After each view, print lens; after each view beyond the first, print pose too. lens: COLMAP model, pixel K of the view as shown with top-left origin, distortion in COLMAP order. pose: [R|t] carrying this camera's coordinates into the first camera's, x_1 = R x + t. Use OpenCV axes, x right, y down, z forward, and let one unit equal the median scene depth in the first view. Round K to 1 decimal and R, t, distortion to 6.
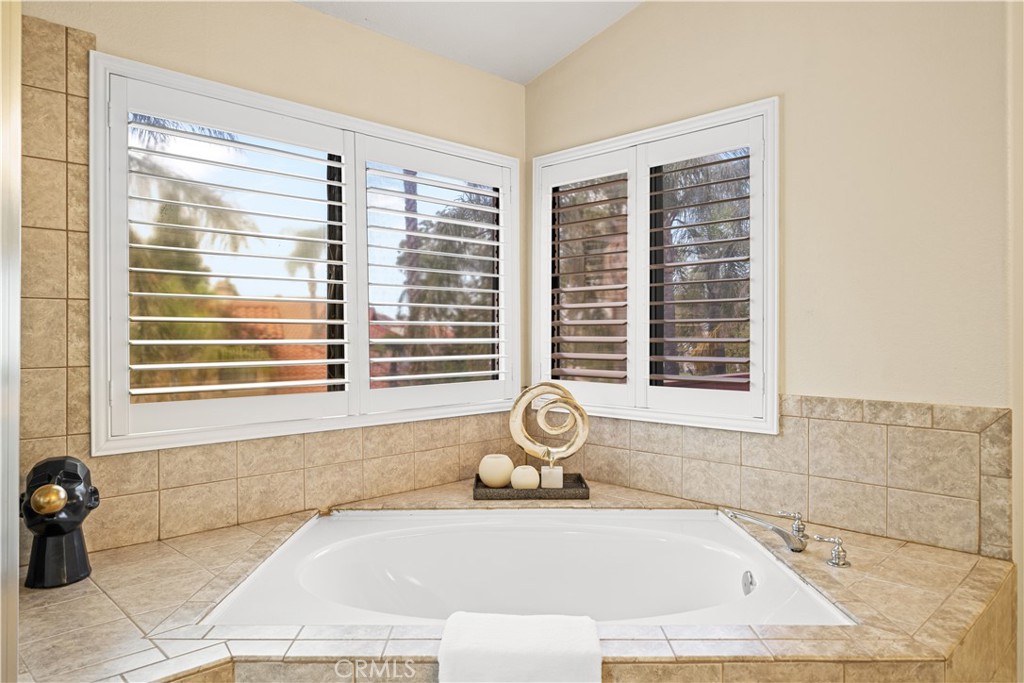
lens RADIAL K [[682.7, 0, 510.3], [0, 682.7, 335.6], [0, 0, 1]] dist [0.006192, -0.001241]
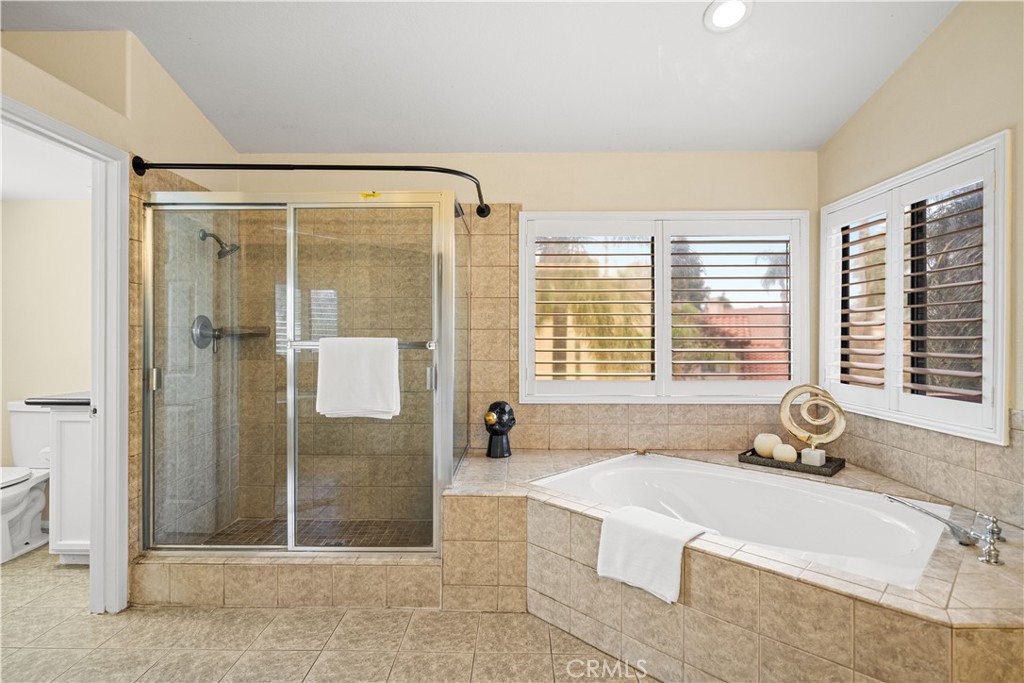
lens RADIAL K [[513.7, 0, 506.7], [0, 513.7, 333.5], [0, 0, 1]] dist [0.003355, 0.000198]
pose [[0.702208, -0.003463, -0.711963, 0.397390], [-0.000884, 0.999983, -0.005735, -0.024565], [0.711971, 0.004656, 0.702193, -0.116760]]
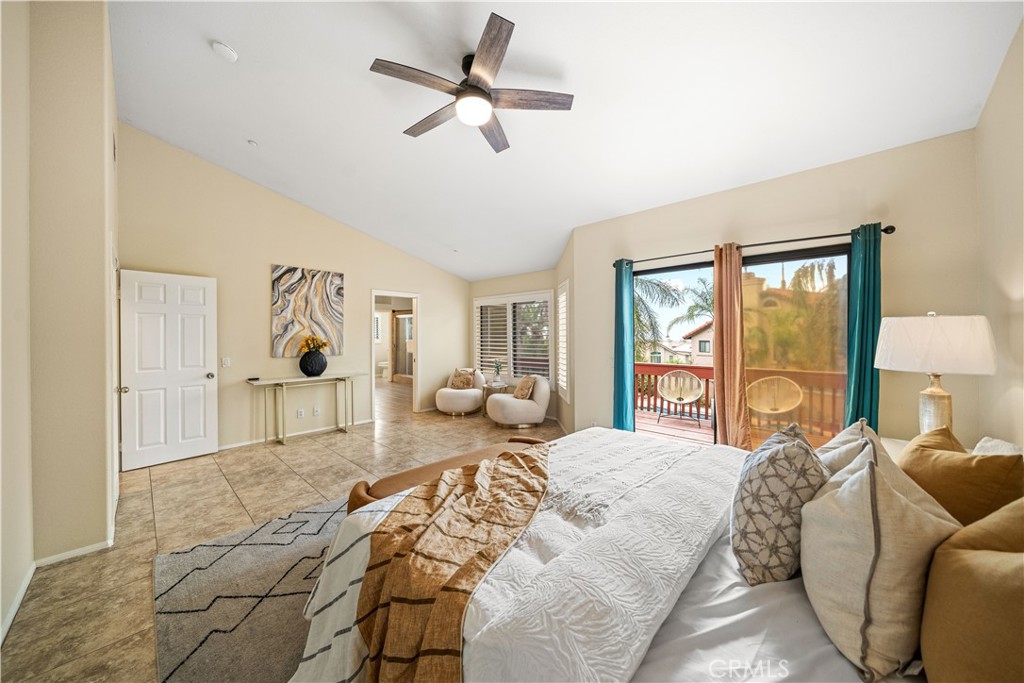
lens RADIAL K [[351.9, 0, 512.0], [0, 351.9, 341.5], [0, 0, 1]] dist [-0.000412, -0.000009]
pose [[0.048128, 0.003372, -0.998835, 3.323534], [0.000465, 0.999994, 0.003398, -0.010561], [0.998841, -0.000628, 0.048126, 1.219662]]
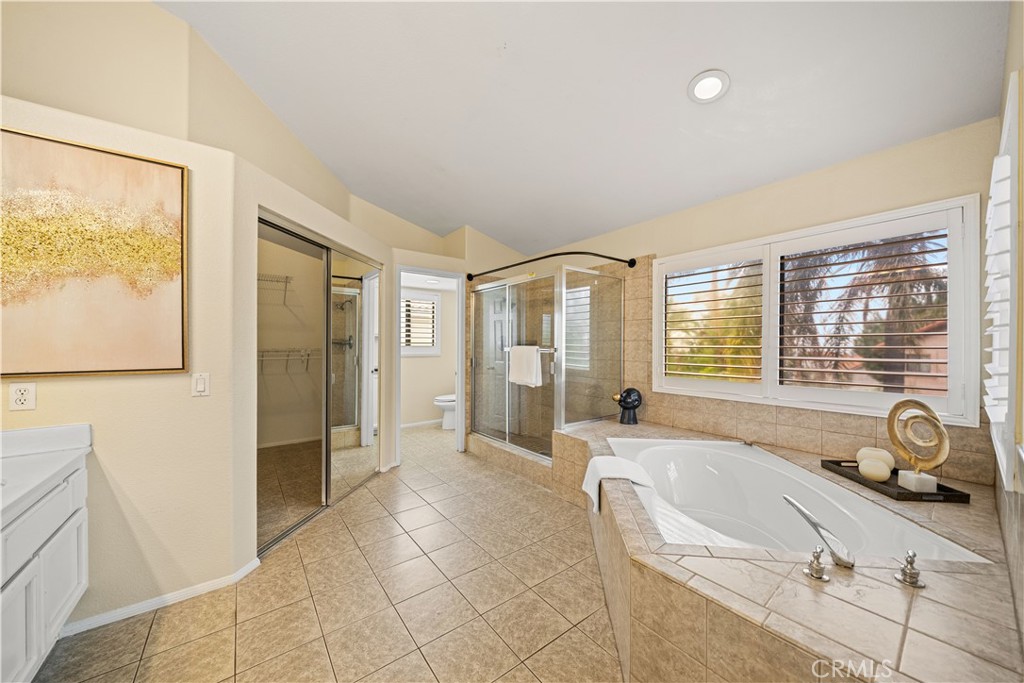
lens RADIAL K [[351.9, 0, 512.0], [0, 351.9, 341.5], [0, 0, 1]] dist [-0.000412, -0.000009]
pose [[-0.117809, -0.011684, -0.992967, 0.833627], [-0.002109, 0.999931, -0.011516, -0.022863], [0.993034, 0.000737, -0.117826, 0.448591]]
